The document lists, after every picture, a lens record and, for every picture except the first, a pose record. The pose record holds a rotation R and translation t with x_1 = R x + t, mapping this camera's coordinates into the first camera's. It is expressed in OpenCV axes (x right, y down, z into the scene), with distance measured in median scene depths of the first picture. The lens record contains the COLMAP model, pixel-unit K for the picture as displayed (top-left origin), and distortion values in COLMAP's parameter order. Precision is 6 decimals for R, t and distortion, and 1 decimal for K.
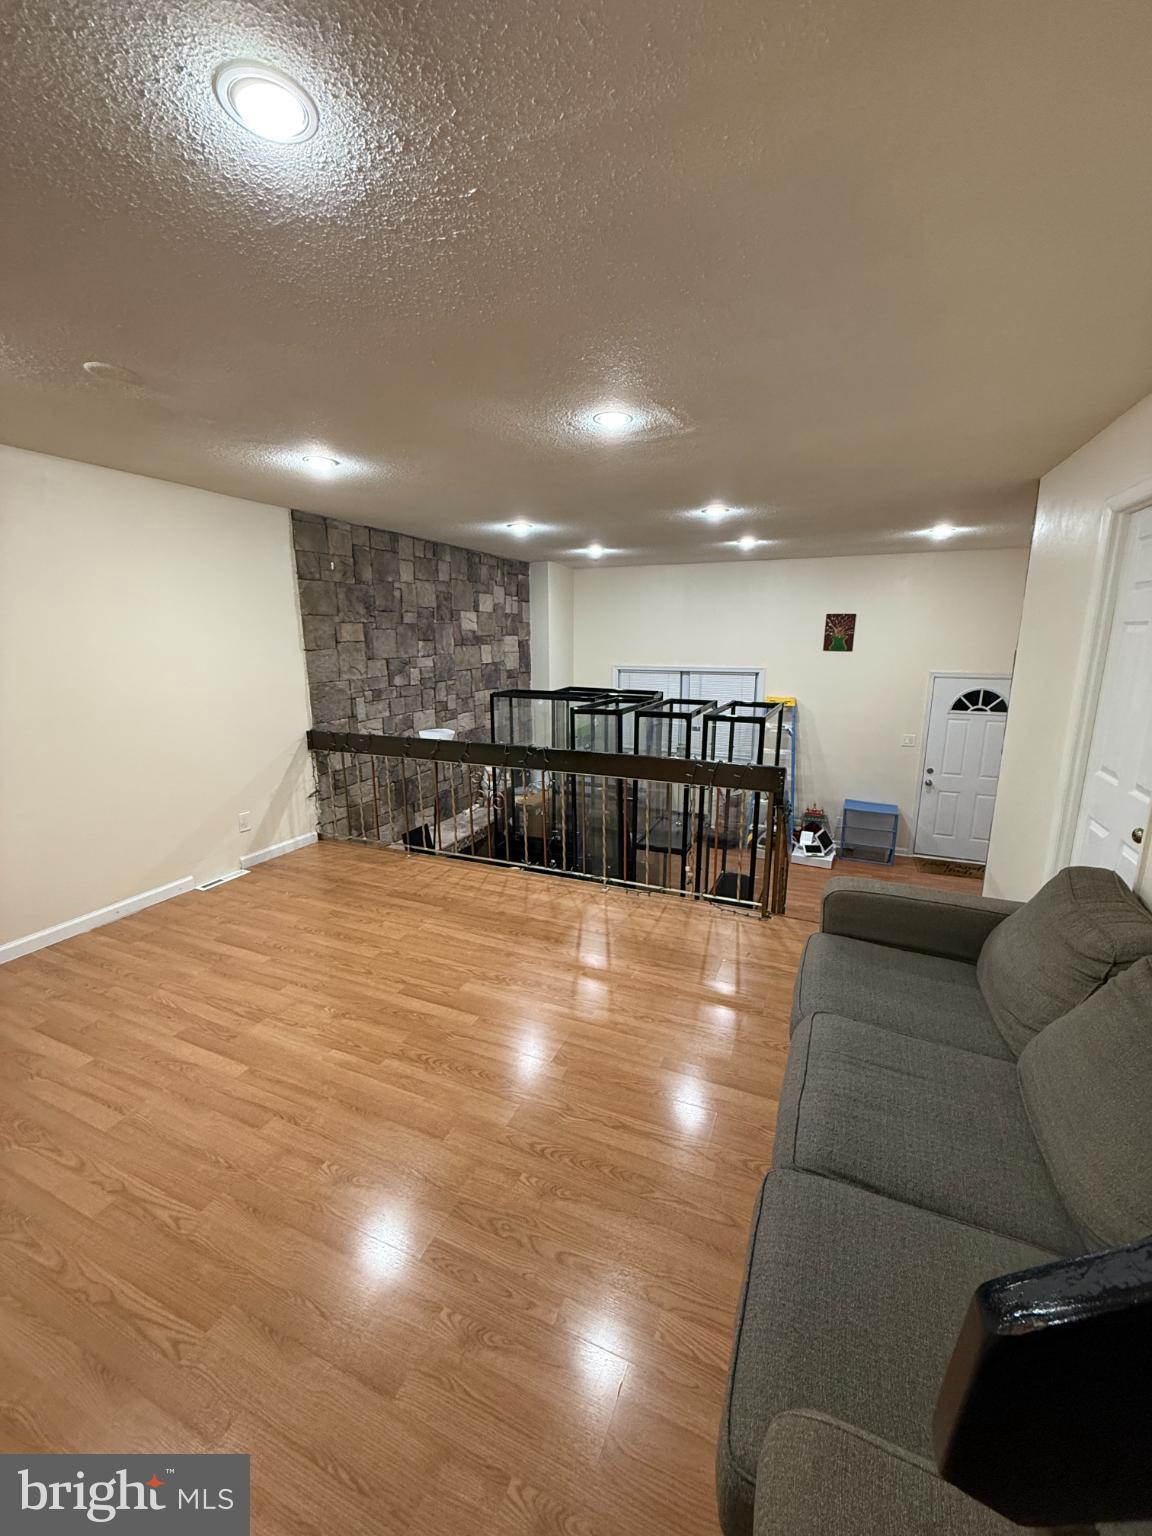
lens RADIAL K [[612.2, 0, 579.0], [0, 612.2, 766.3], [0, 0, 1]] dist [-0.003607, 0.000361]
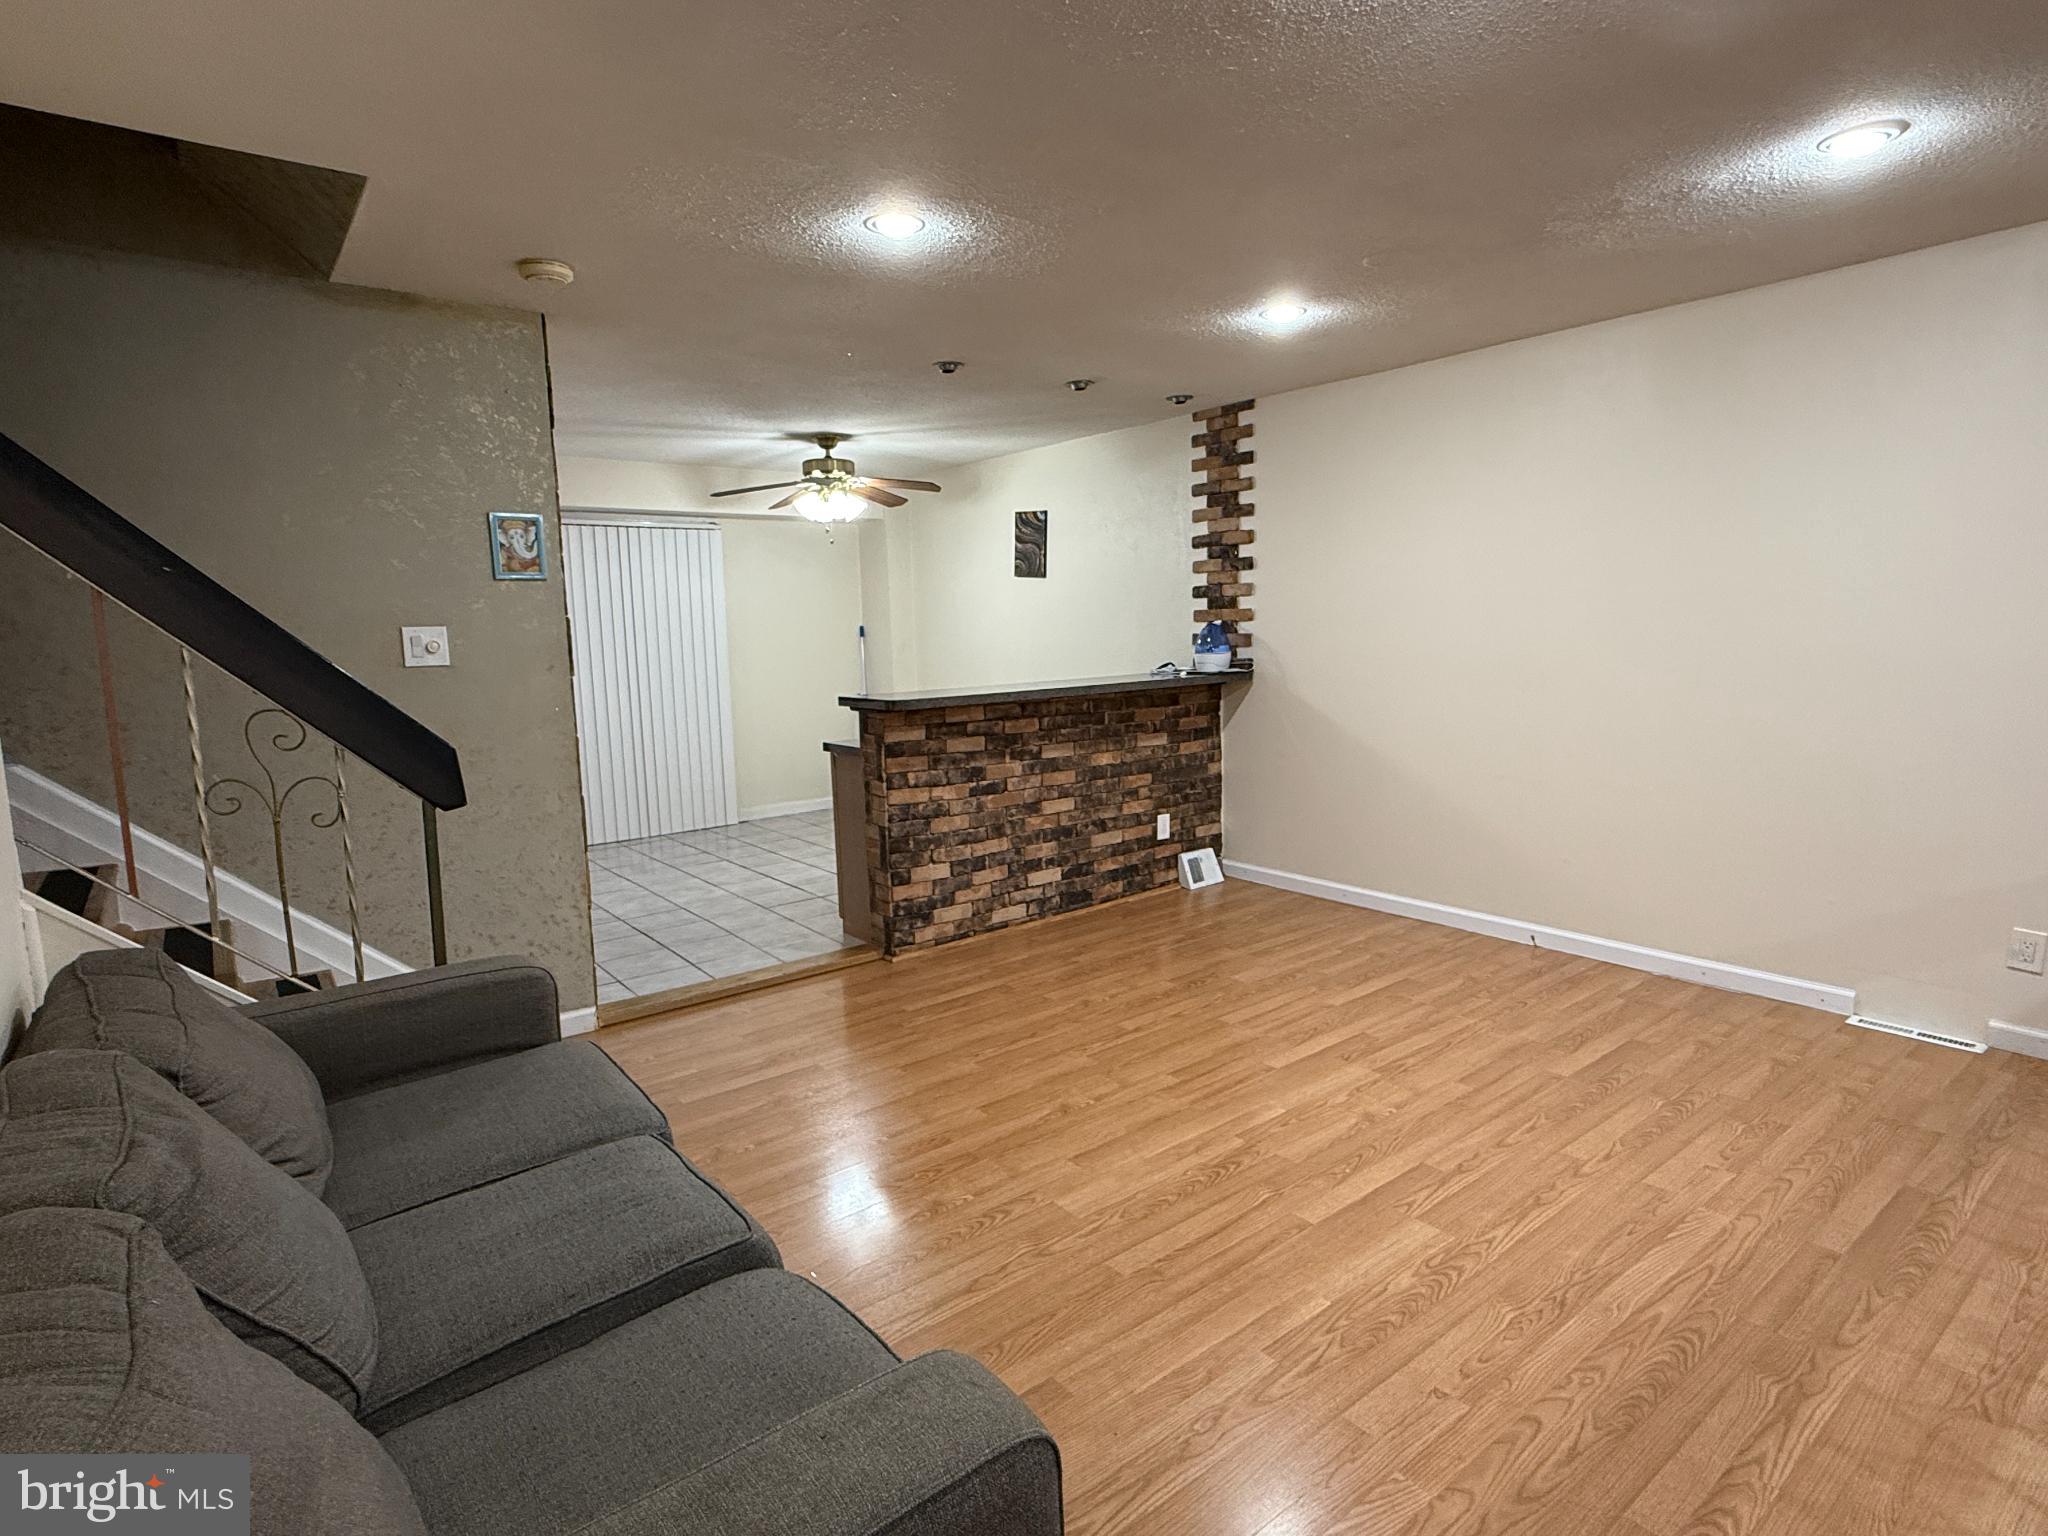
lens RADIAL K [[1069.8, 0, 1016.6], [0, 1069.8, 783.4], [0, 0, 1]] dist [-0.003852, 0.000543]
pose [[-0.491146, 0.140500, -0.859671, 0.433100], [-0.158943, 0.955883, 0.247032, -0.093227], [0.856453, 0.257968, -0.447147, 0.651360]]
